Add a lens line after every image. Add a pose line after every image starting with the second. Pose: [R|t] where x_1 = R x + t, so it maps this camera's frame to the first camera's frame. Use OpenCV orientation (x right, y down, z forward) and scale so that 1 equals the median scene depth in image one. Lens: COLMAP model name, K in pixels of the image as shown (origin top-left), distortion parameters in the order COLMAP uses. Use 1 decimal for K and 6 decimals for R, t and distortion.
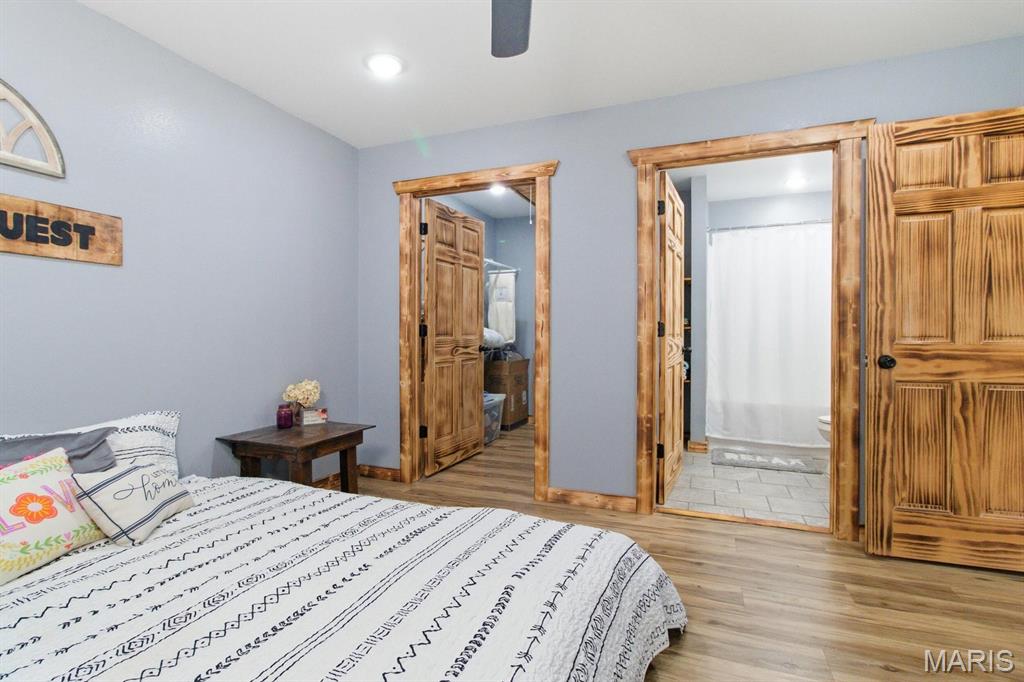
lens RADIAL K [[496.0, 0, 512.0], [0, 496.0, 341.0], [0, 0, 1]] dist [0.000221, 0.000200]
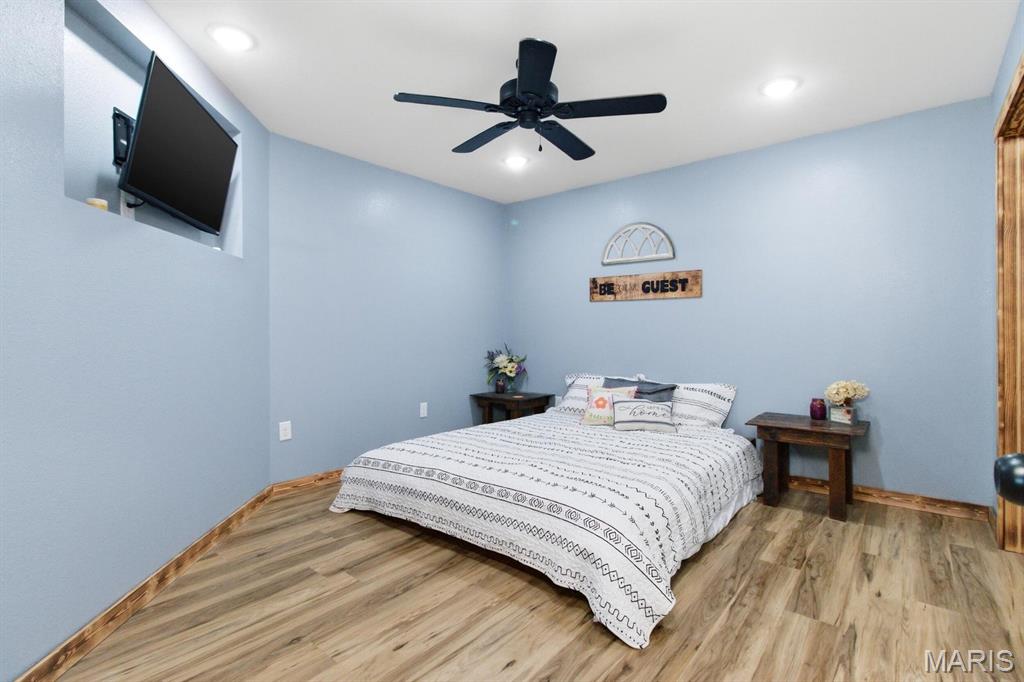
lens RADIAL K [[487.2, 0, 508.0], [0, 487.2, 324.6], [0, 0, 1]] dist [-0.001128, 0.000270]
pose [[-0.304329, -0.019766, -0.952362, 1.154757], [-0.014111, 0.999769, -0.016241, -0.016638], [0.952462, 0.008496, -0.304538, 0.942571]]
